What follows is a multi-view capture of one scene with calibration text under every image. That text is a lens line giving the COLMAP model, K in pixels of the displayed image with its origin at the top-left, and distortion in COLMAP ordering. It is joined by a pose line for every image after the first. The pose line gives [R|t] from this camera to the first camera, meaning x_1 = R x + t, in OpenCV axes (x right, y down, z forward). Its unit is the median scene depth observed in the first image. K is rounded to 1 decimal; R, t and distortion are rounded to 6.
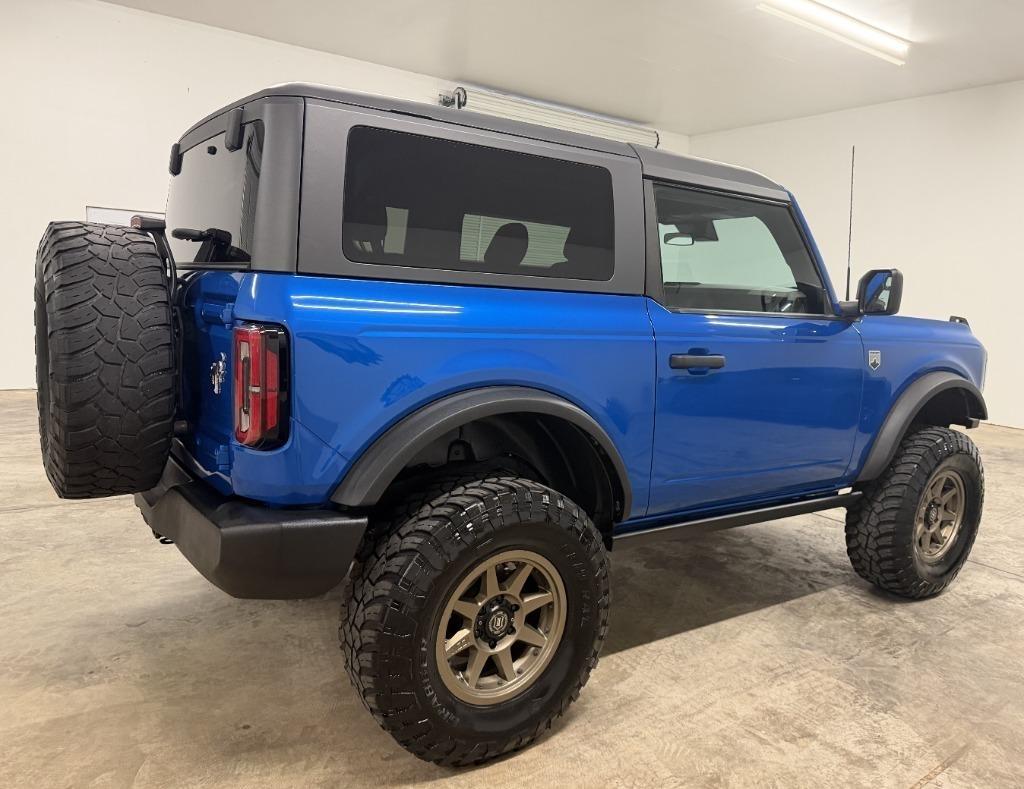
lens RADIAL K [[767.2, 0, 528.2], [0, 767.2, 394.3], [0, 0, 1]] dist [0.016270, -0.020567]
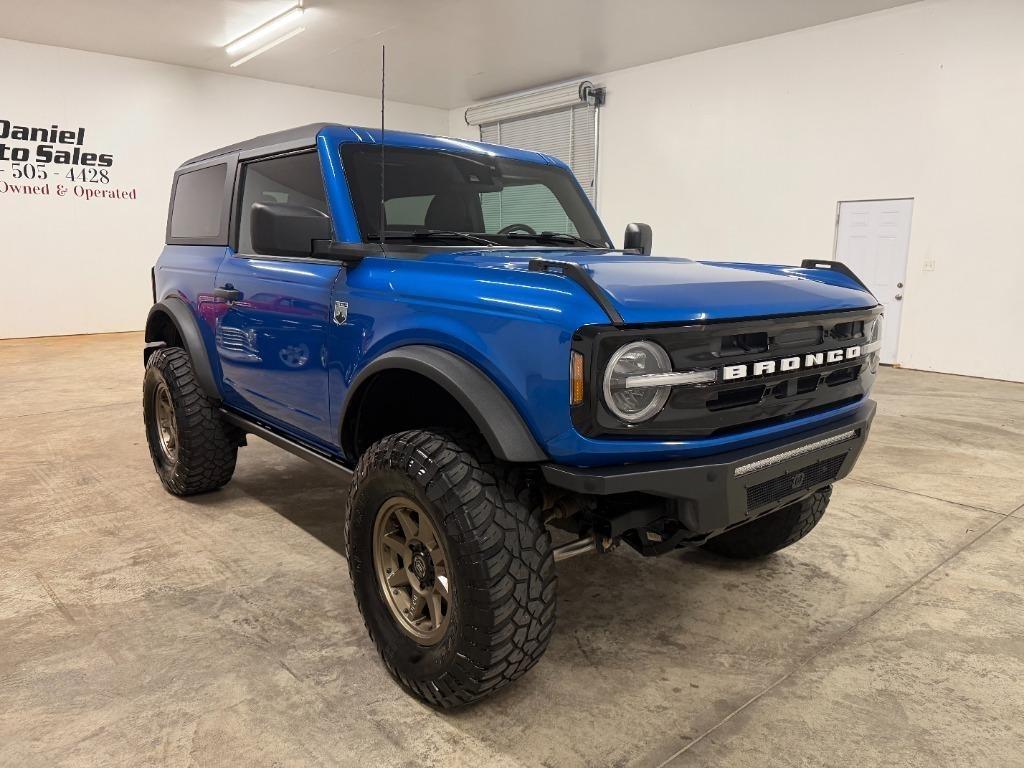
lens RADIAL K [[722.7, 0, 519.0], [0, 722.7, 388.5], [0, 0, 1]] dist [0.021438, -0.025389]
pose [[0.095992, 0.134922, -0.986196, 1.565904], [-0.139412, 0.982827, 0.120892, -0.106662], [0.985571, 0.125883, 0.113153, 1.403854]]
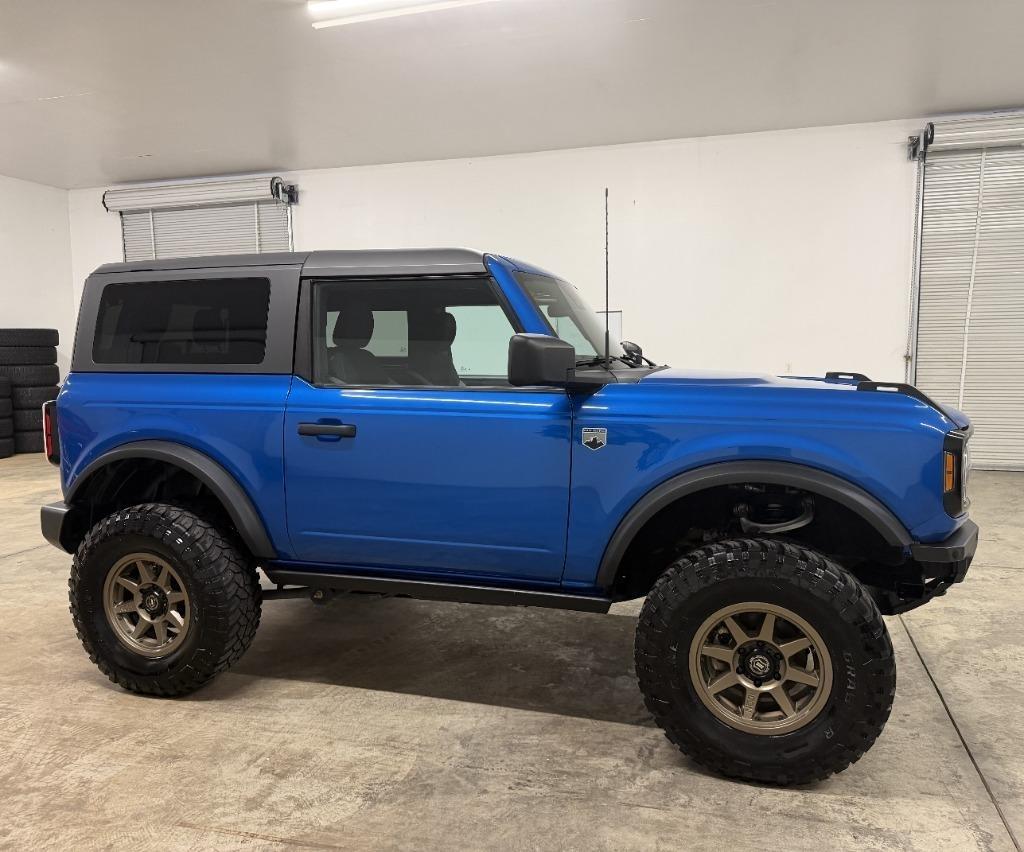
lens RADIAL K [[798.2, 0, 507.4], [0, 798.2, 429.0], [0, 0, 1]] dist [0.023805, -0.031825]
pose [[0.600911, 0.019405, -0.799080, 1.364414], [-0.069143, 0.997220, -0.027779, -0.031434], [0.796320, 0.071944, 0.600582, 0.512248]]
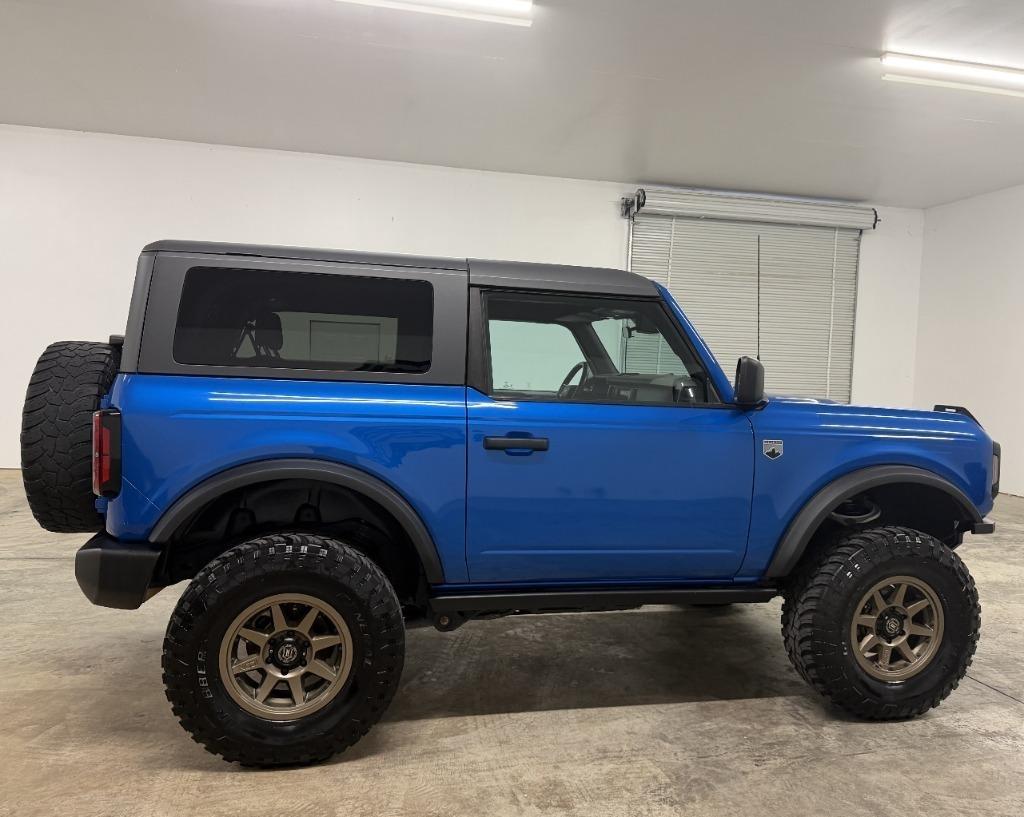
lens RADIAL K [[800.9, 0, 519.8], [0, 800.9, 413.0], [0, 0, 1]] dist [0.022714, -0.026733]
pose [[0.924694, -0.001168, -0.380709, 0.679526], [-0.037399, 0.994880, -0.093888, 0.020447], [0.378870, 0.101056, 0.919916, -0.065354]]
